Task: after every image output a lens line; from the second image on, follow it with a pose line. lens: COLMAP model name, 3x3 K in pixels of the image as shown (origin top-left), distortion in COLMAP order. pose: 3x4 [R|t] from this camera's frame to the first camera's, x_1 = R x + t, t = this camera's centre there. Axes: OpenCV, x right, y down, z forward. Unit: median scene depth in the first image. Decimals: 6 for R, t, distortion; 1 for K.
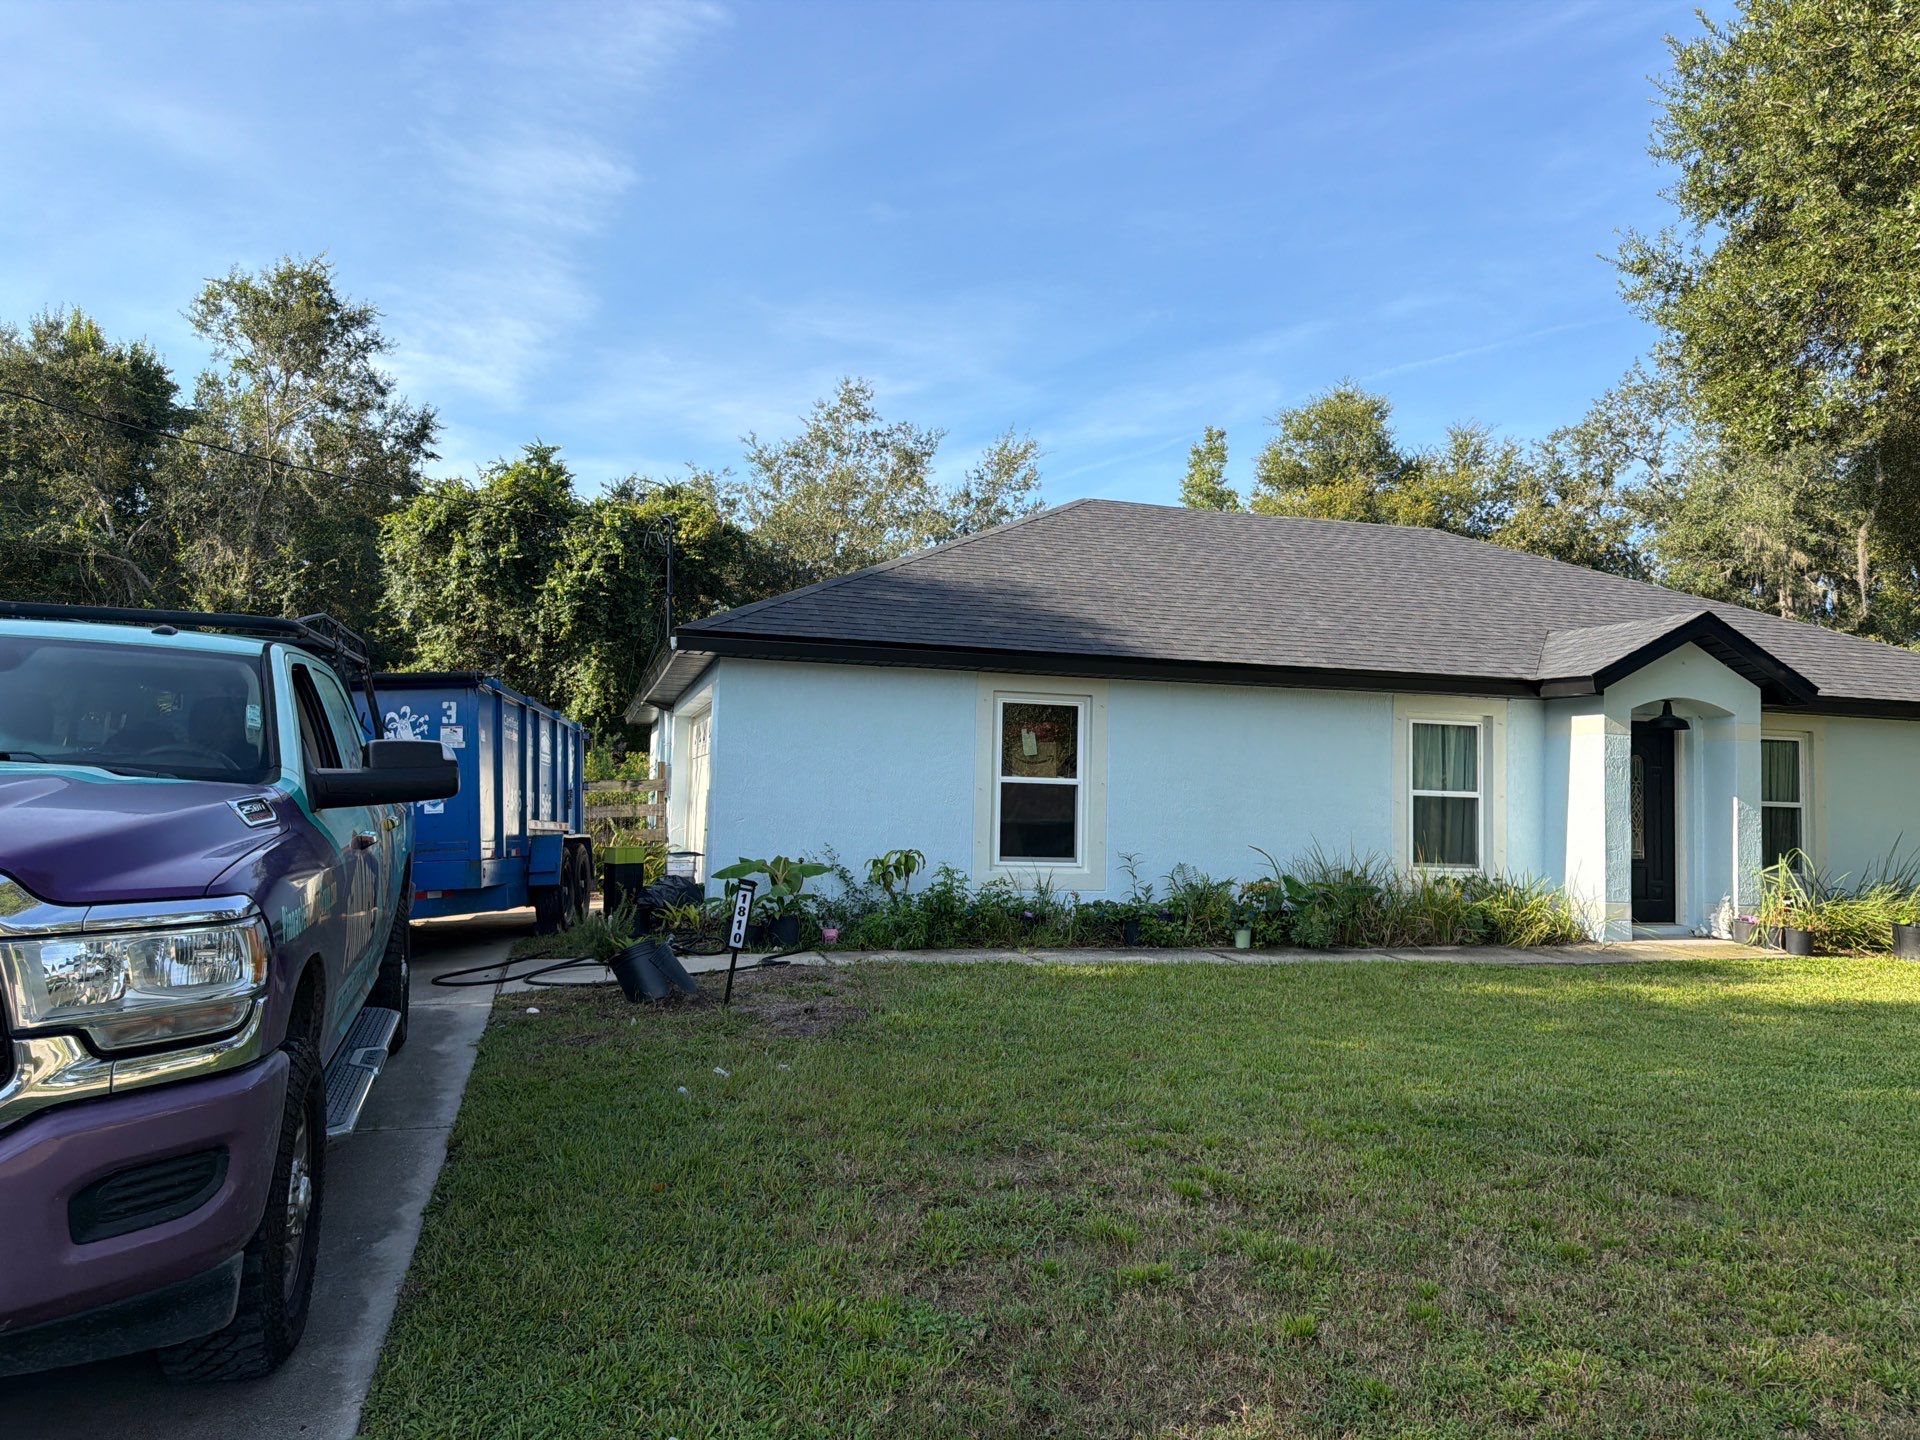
lens RADIAL K [[1356.5, 0, 968.0], [0, 1356.5, 706.6], [0, 0, 1]] dist [0.067261, -0.075167]
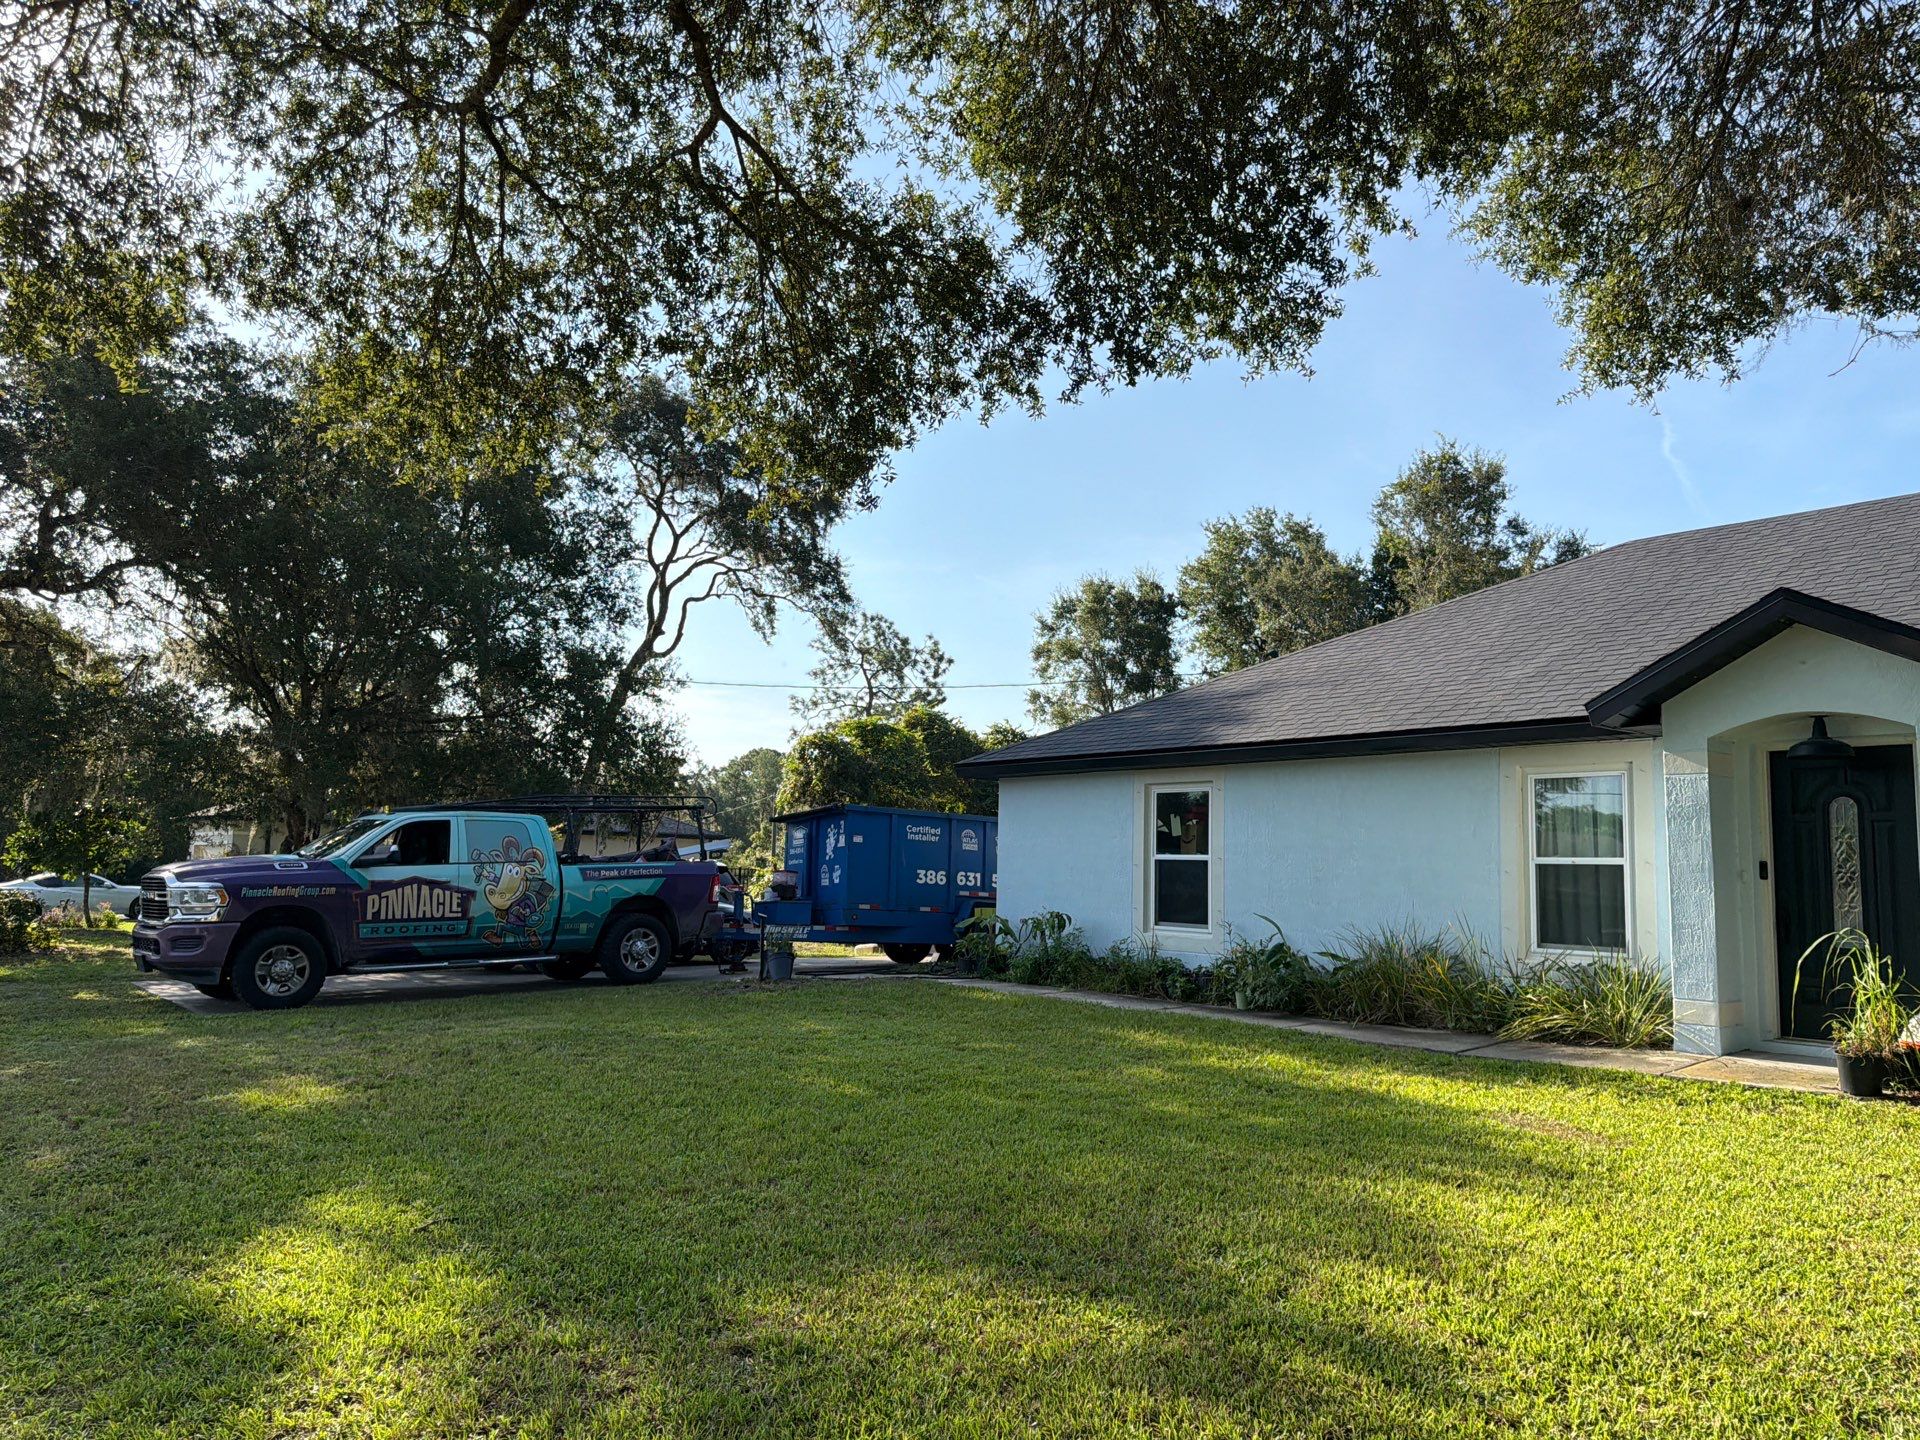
lens RADIAL K [[1356.5, 0, 949.8], [0, 1356.5, 727.6], [0, 0, 1]] dist [0.067261, -0.075167]
pose [[0.379821, -0.115134, -0.917867, 1.072495], [0.058286, 0.993231, -0.100469, 0.049526], [0.923222, -0.015339, 0.383961, 0.366596]]
